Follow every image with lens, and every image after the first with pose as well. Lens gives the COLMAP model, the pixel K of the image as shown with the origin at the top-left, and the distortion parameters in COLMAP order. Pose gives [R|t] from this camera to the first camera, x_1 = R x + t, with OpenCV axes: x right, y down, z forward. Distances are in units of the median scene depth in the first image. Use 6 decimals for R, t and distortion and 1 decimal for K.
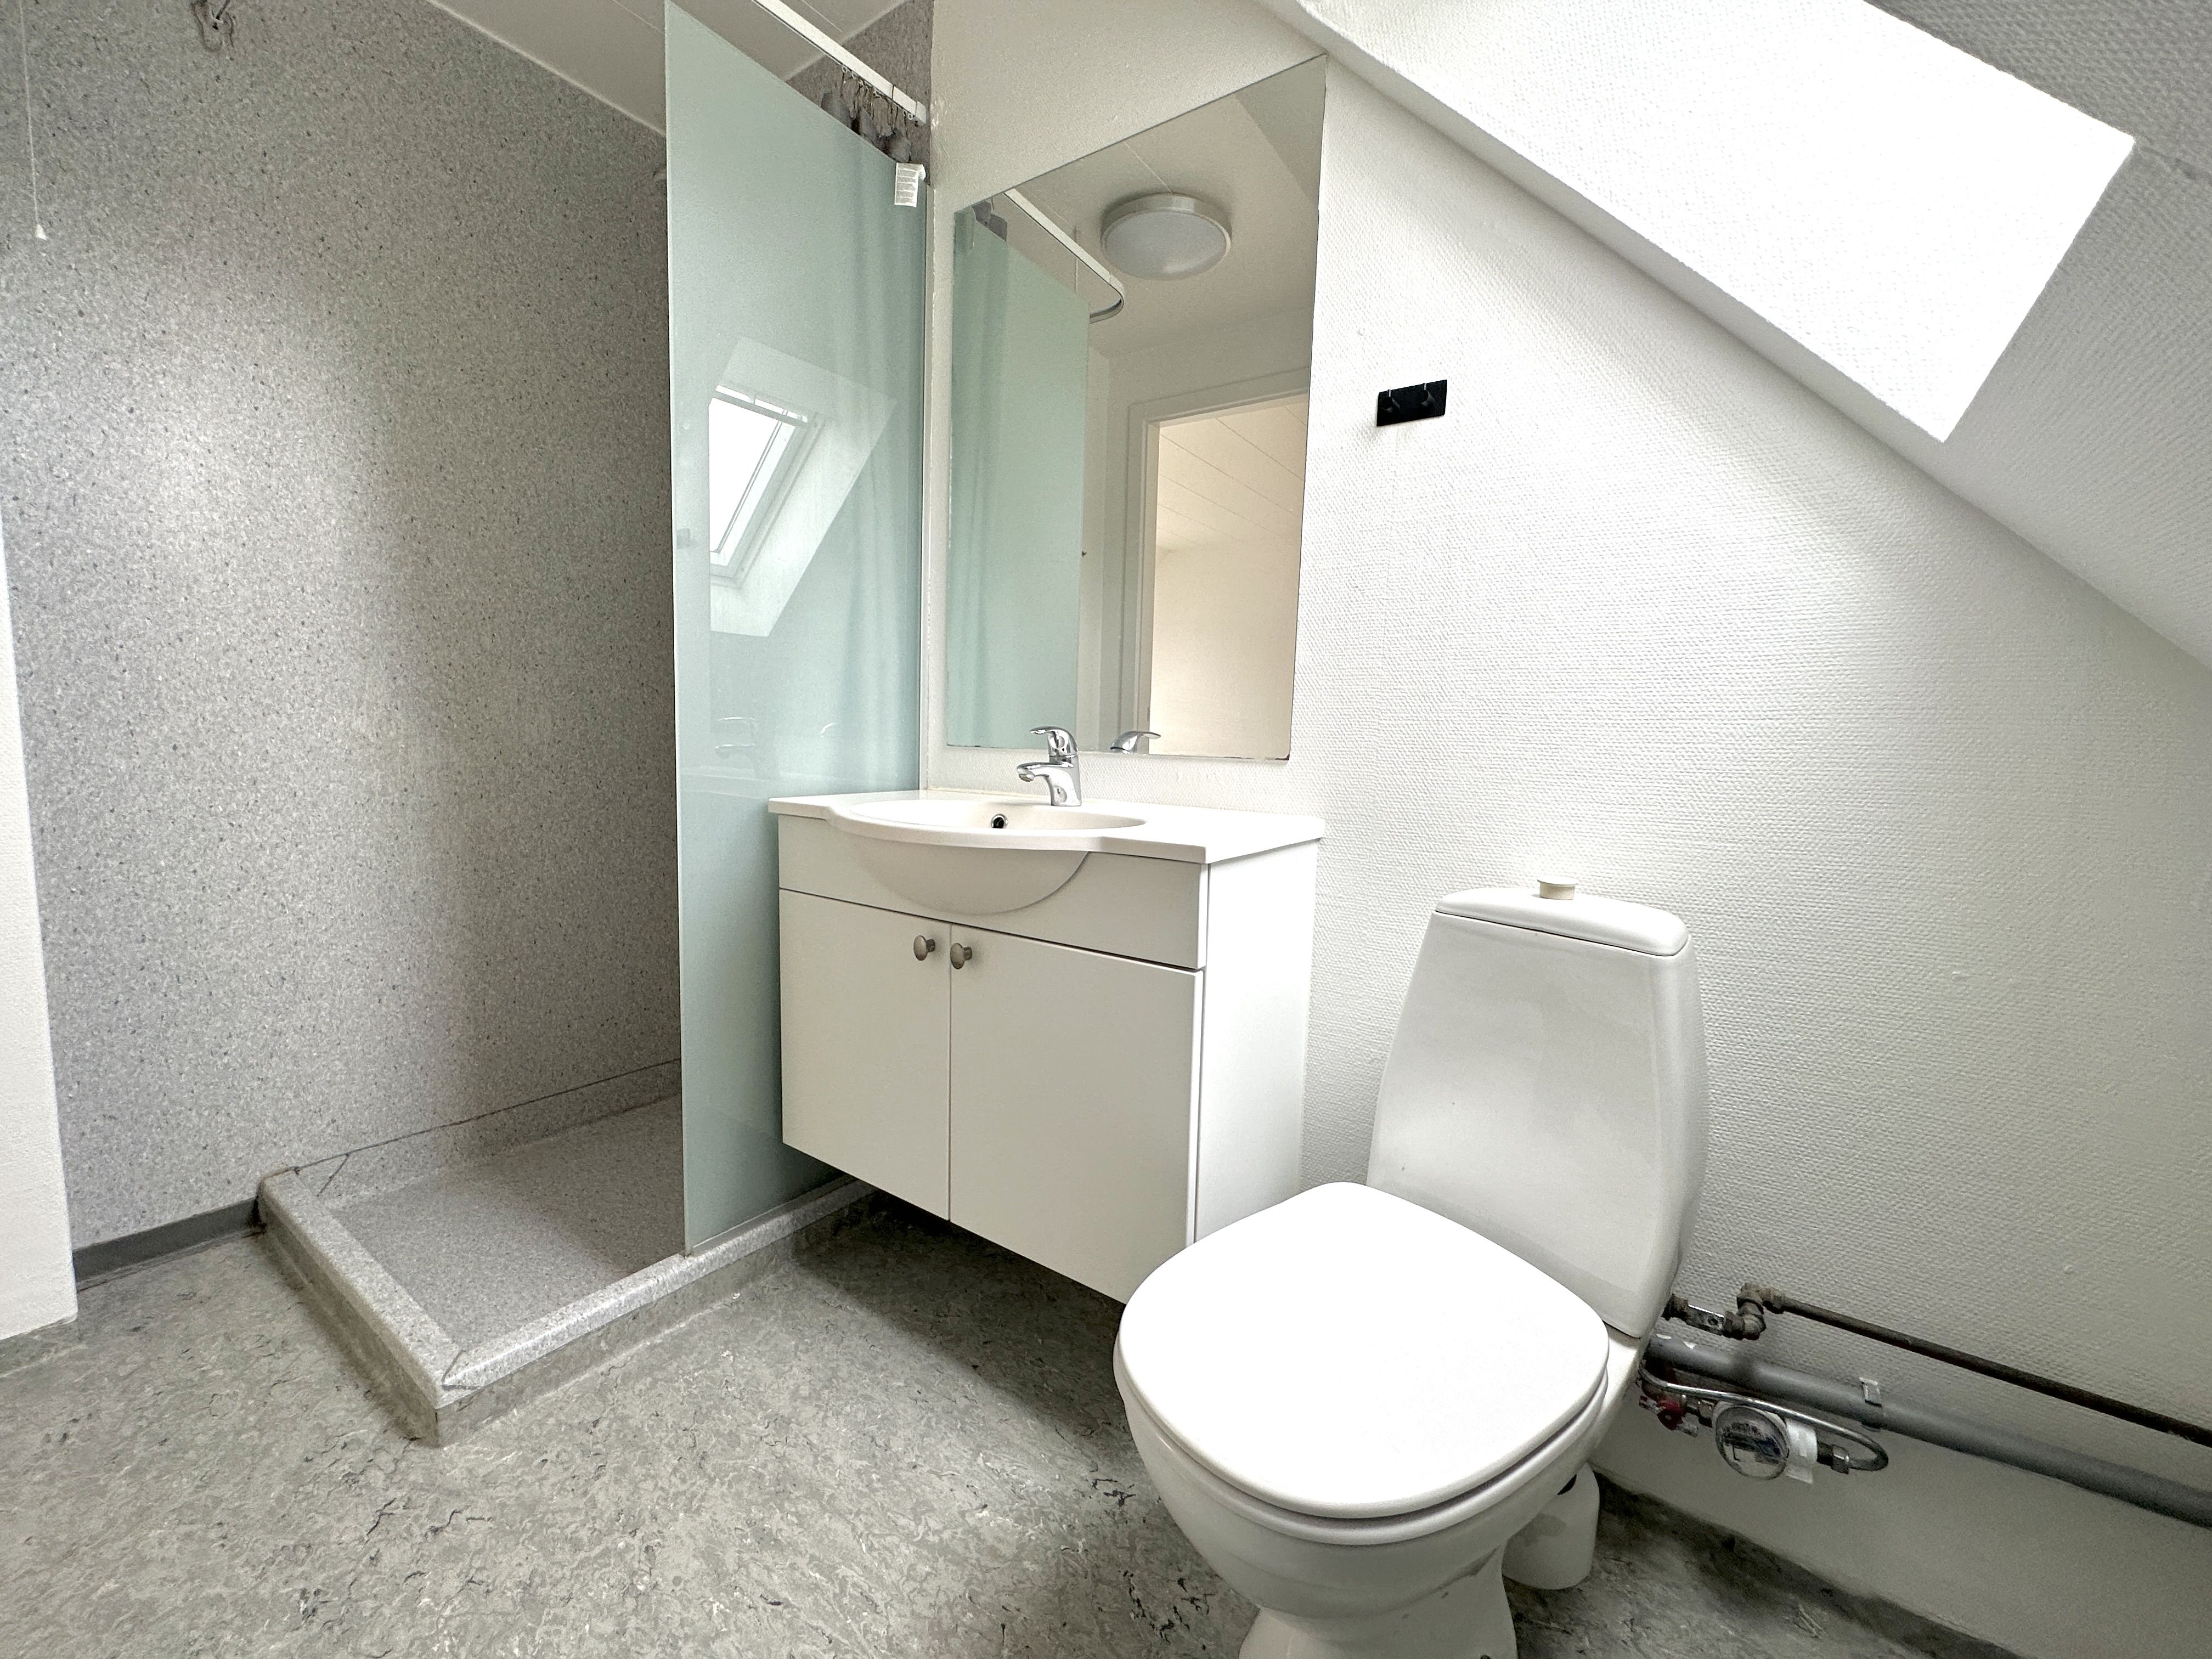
lens RADIAL K [[882.7, 0, 1101.0], [0, 882.7, 825.6], [0, 0, 1]] dist [0.002702, 0.000068]
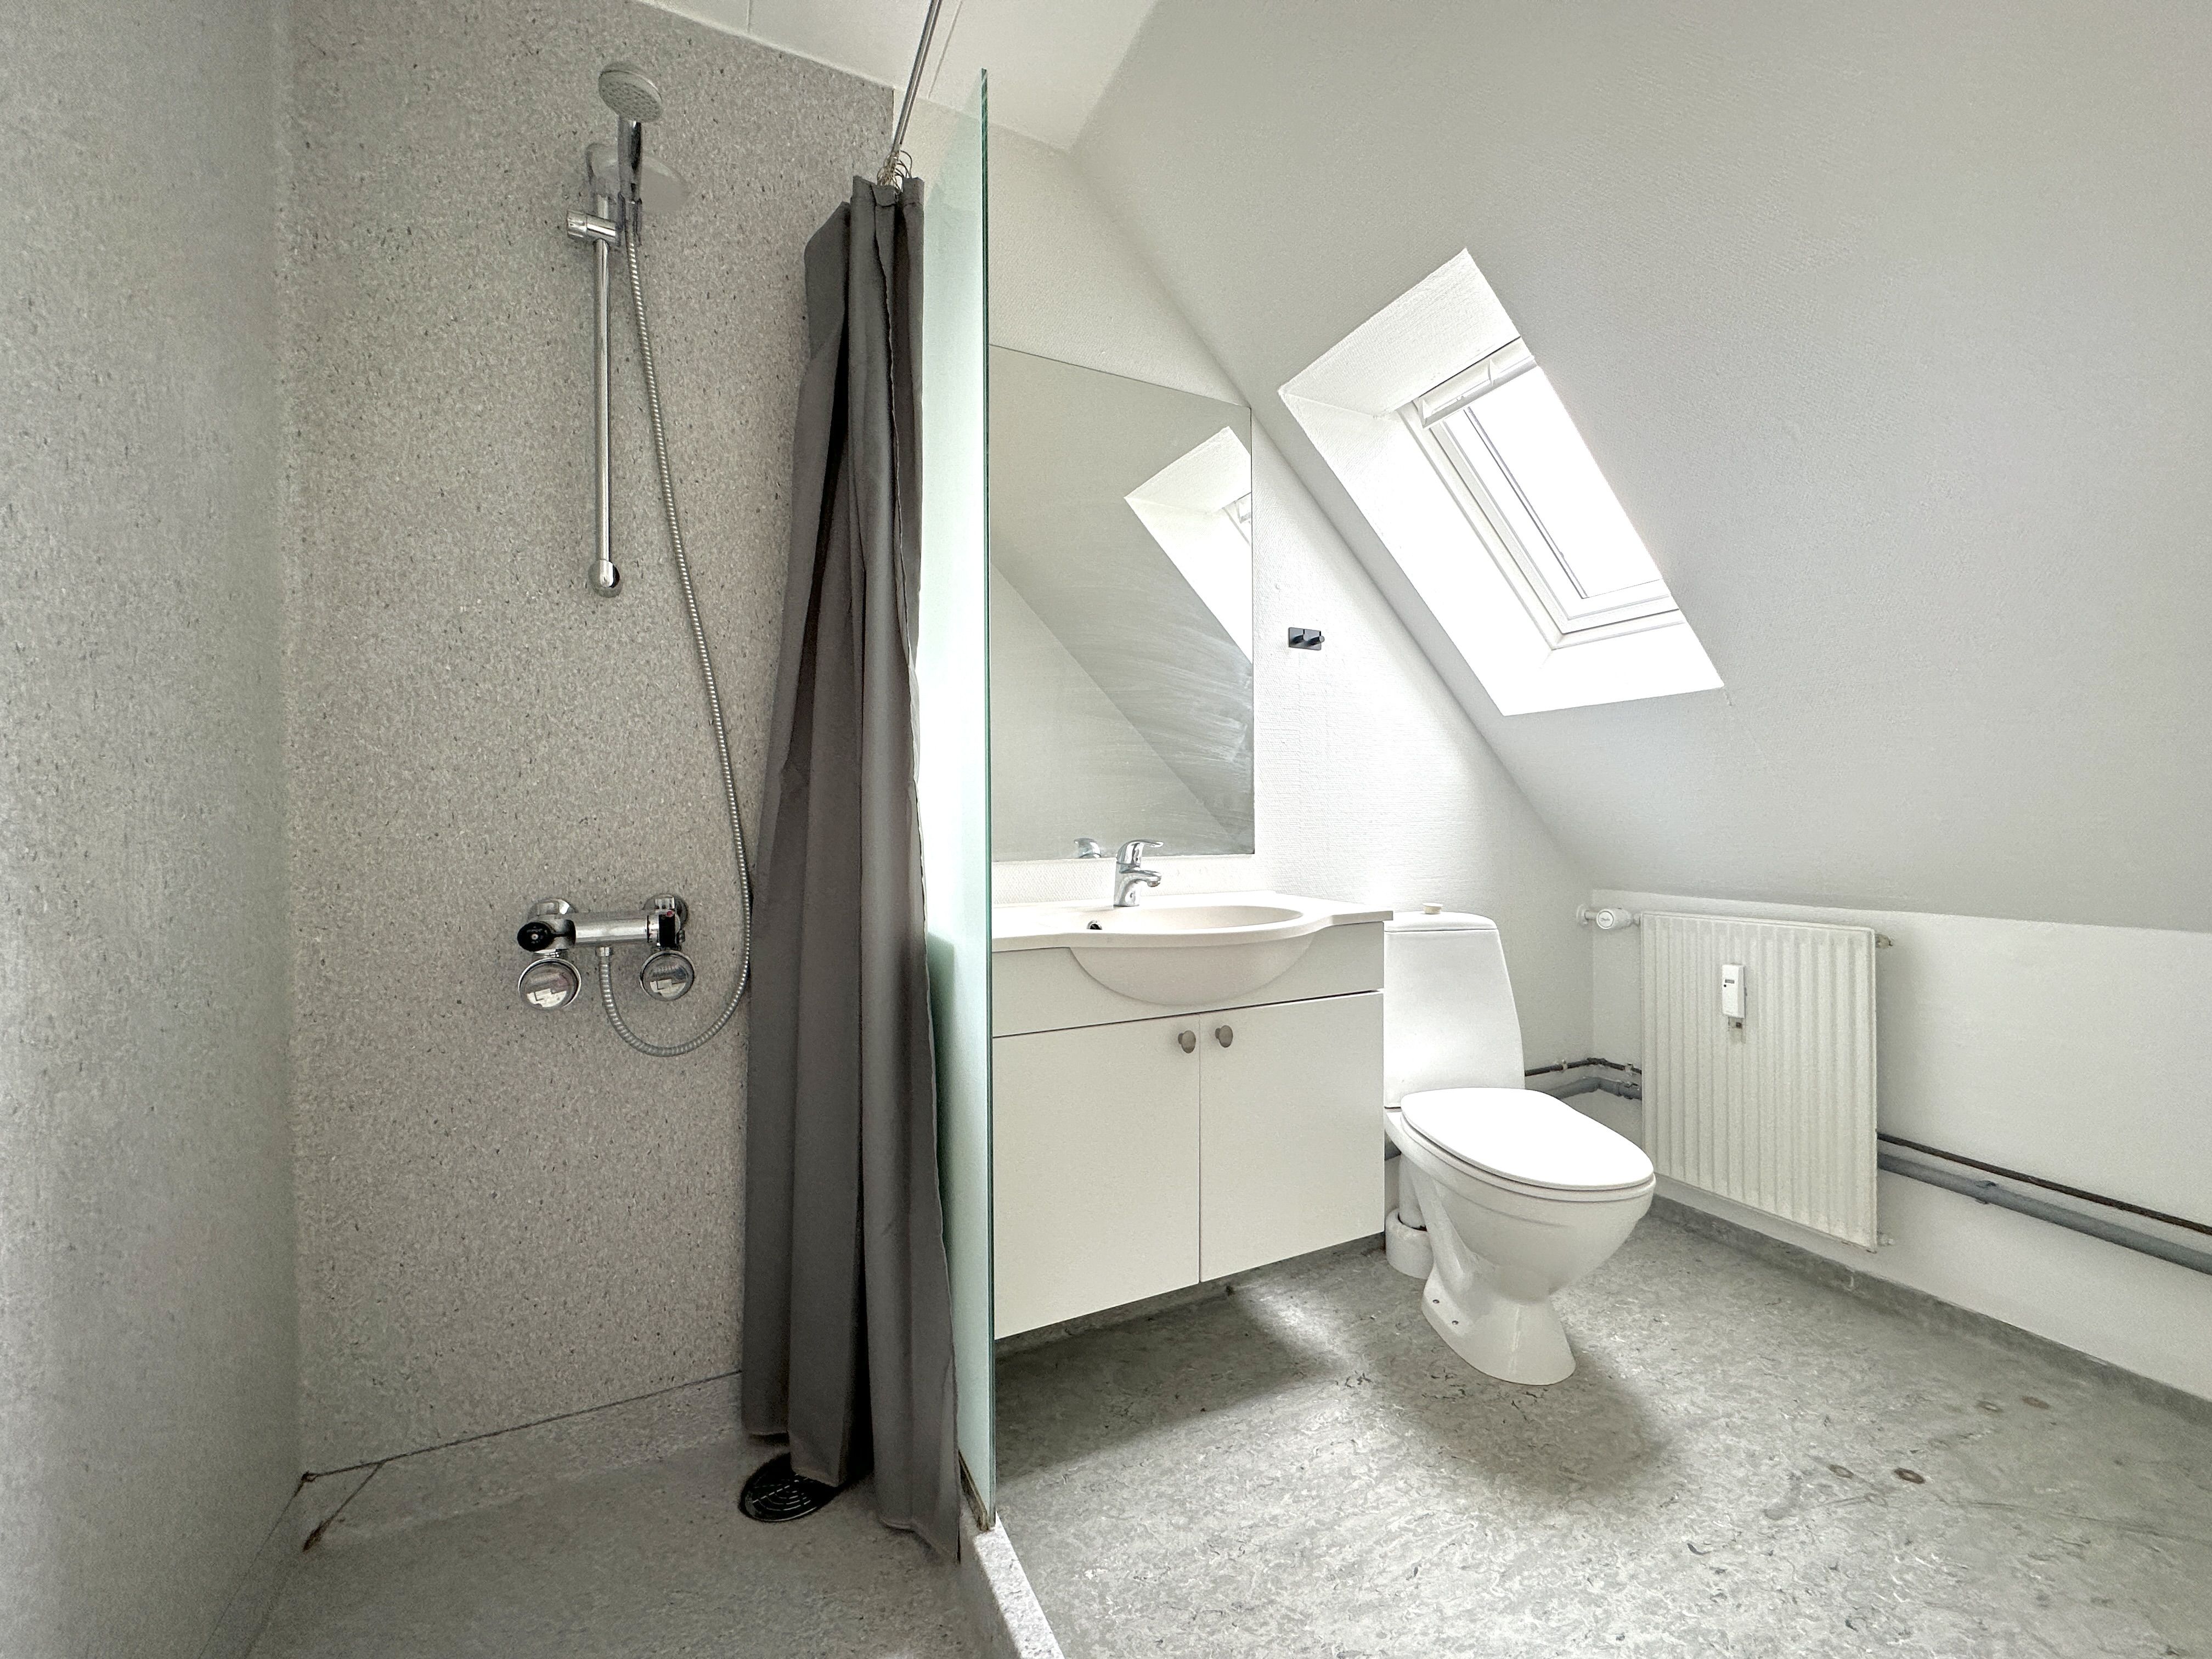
lens RADIAL K [[882.7, 0, 1101.0], [0, 882.7, 825.6], [0, 0, 1]] dist [0.002702, 0.000068]
pose [[0.479665, -0.038794, 0.876594, -1.400524], [0.111038, 0.993674, -0.016784, -0.145513], [-0.870398, 0.105386, 0.480938, 0.598553]]
